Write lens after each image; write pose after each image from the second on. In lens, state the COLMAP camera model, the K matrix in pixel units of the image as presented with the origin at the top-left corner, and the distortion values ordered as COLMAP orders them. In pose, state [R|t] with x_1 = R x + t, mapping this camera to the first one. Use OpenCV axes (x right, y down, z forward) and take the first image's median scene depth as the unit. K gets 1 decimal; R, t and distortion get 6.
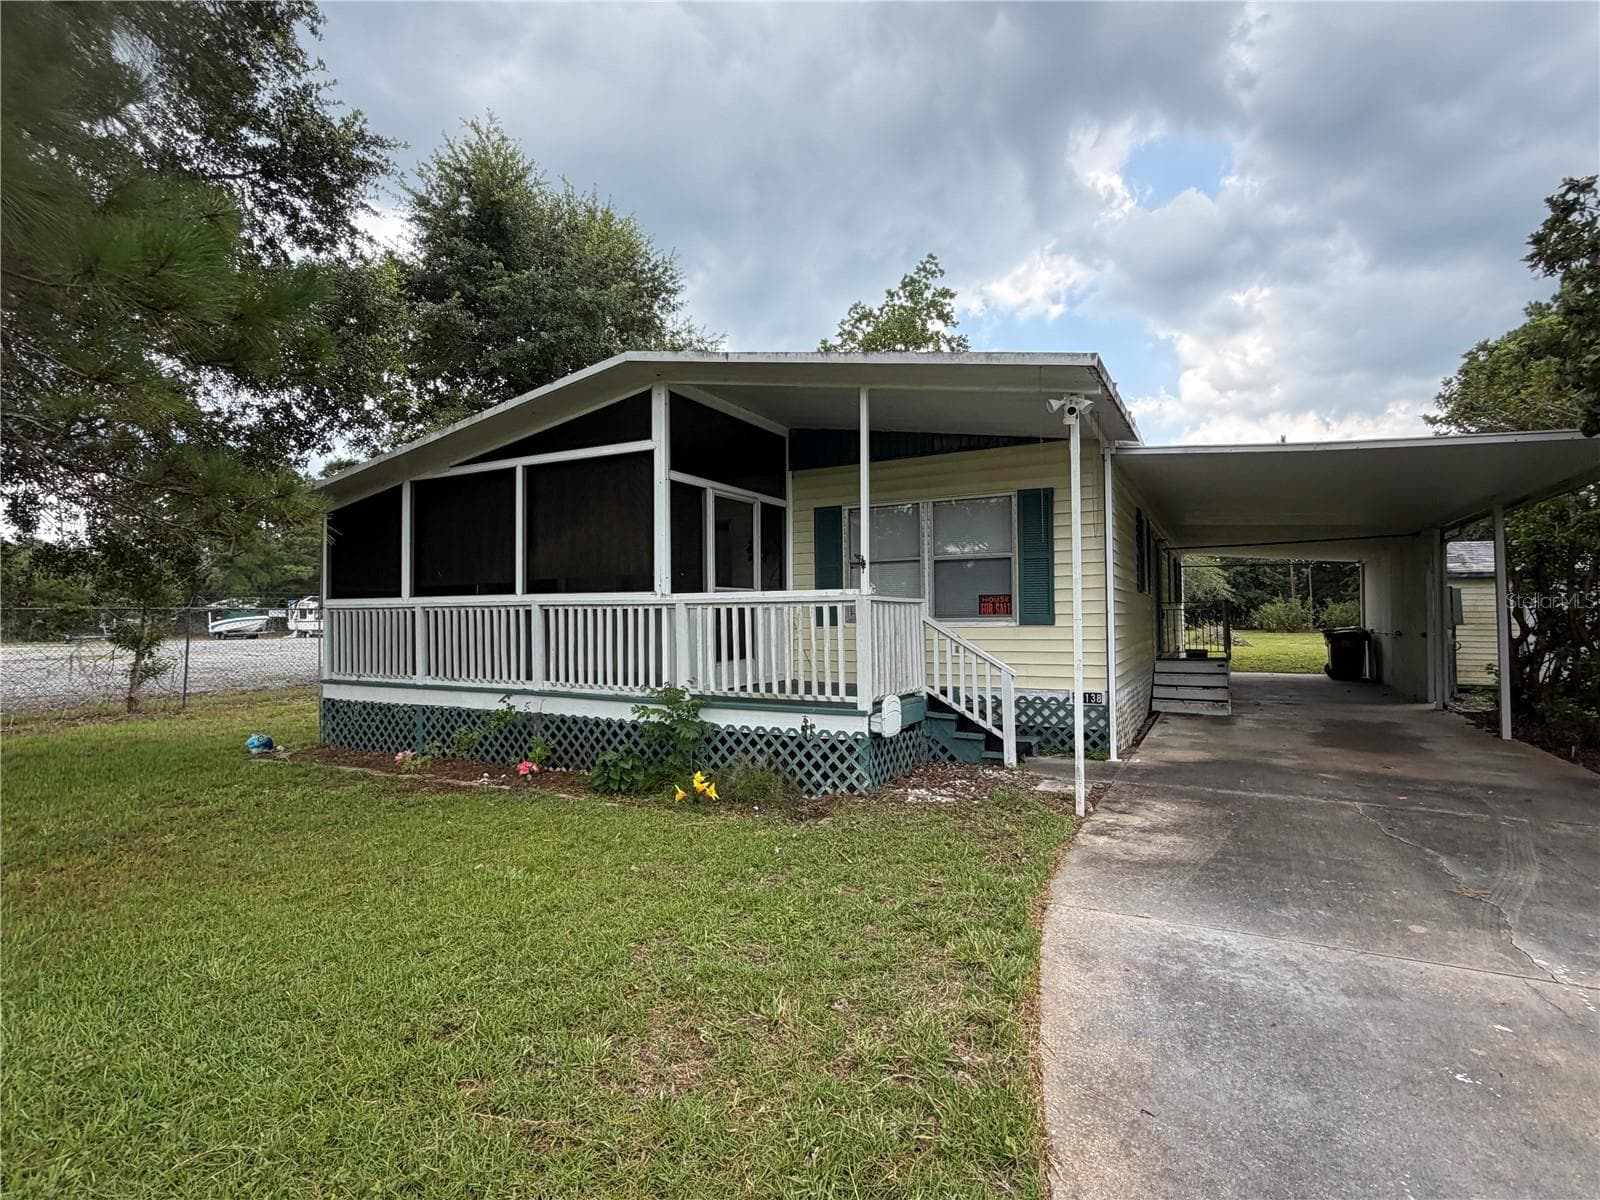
lens RADIAL K [[785.7, 0, 798.4], [0, 785.7, 598.6], [0, 0, 1]] dist [-0.001893, -0.000233]
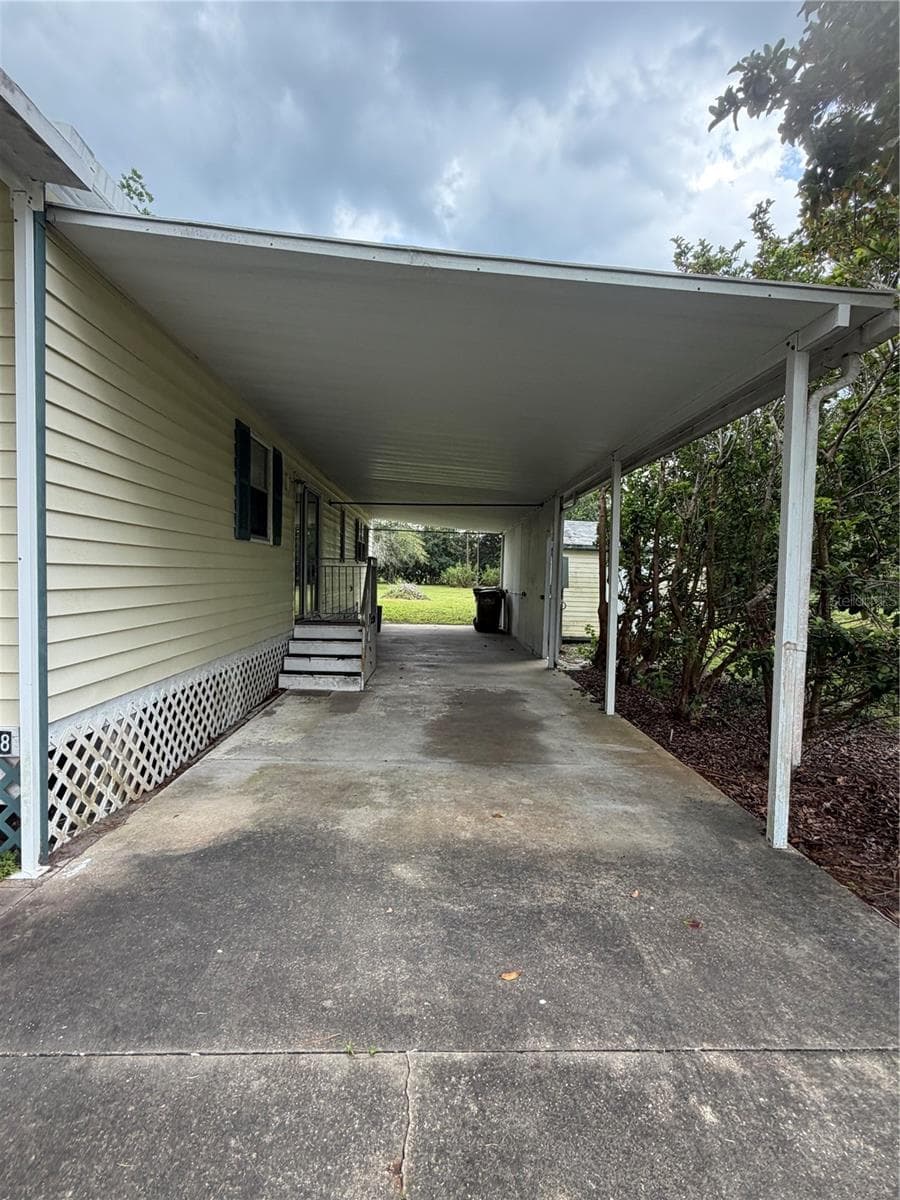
lens RADIAL K [[589.3, 0, 450.0], [0, 589.3, 600.0], [0, 0, 1]] dist [-0.001893, -0.000233]
pose [[0.864613, 0.005820, 0.502405, 0.417458], [-0.041970, 0.997275, 0.060676, 0.008417], [-0.500683, -0.073547, 0.862501, 0.543987]]
